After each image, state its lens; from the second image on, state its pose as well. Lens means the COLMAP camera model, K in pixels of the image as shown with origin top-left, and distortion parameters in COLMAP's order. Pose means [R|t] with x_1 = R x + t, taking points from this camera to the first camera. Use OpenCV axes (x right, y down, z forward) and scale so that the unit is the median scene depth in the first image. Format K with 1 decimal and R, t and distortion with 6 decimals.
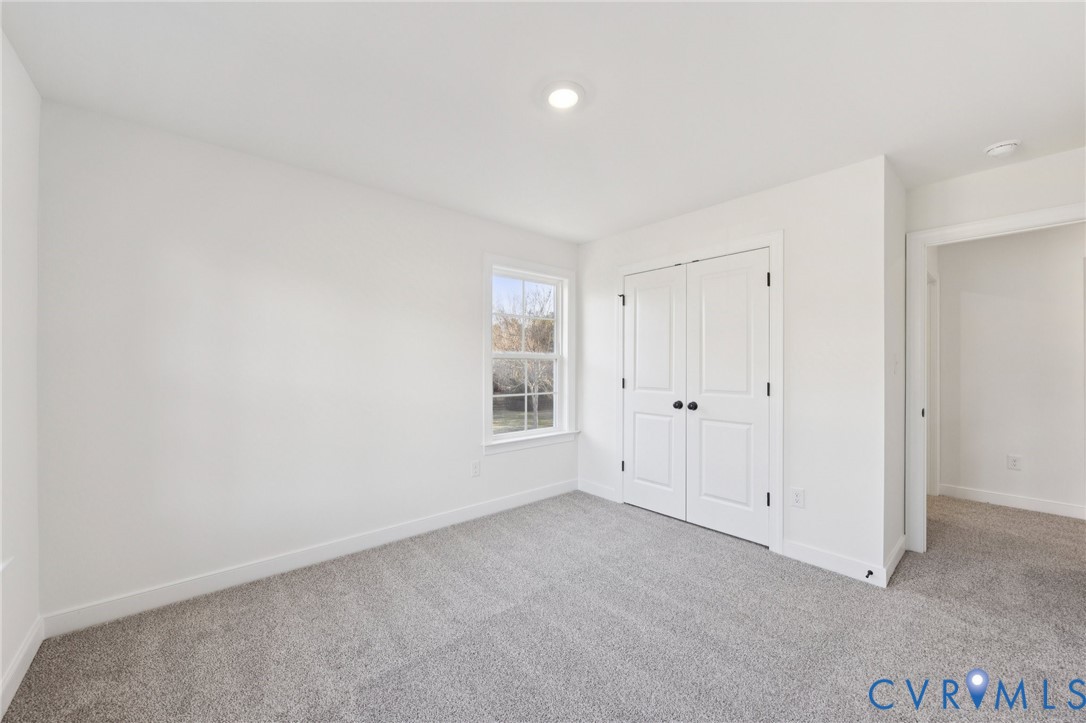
lens RADIAL K [[426.9, 0, 543.0], [0, 426.9, 361.5], [0, 0, 1]] dist [-0.000046, -0.000070]
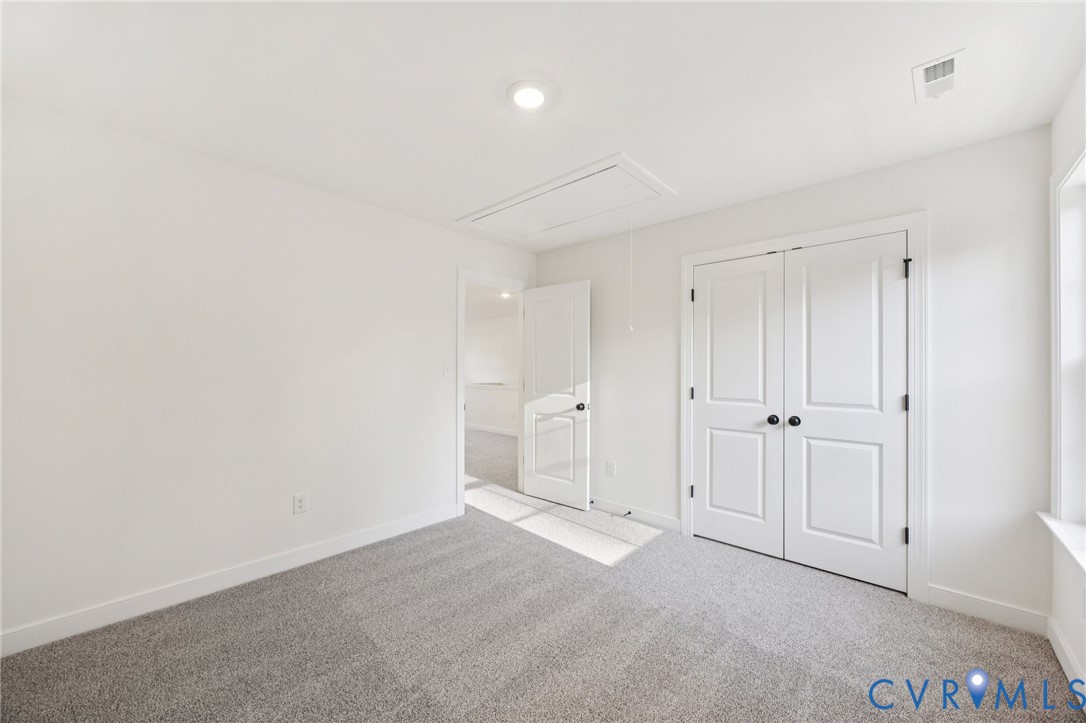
lens RADIAL K [[415.4, 0, 543.7], [0, 415.4, 366.8], [0, 0, 1]] dist [0.000615, 0.000089]
pose [[0.990859, 0.009233, 0.134582, -0.234987], [-0.009620, 0.999951, 0.002229, 0.000225], [-0.134555, -0.003504, 0.990900, 0.247406]]
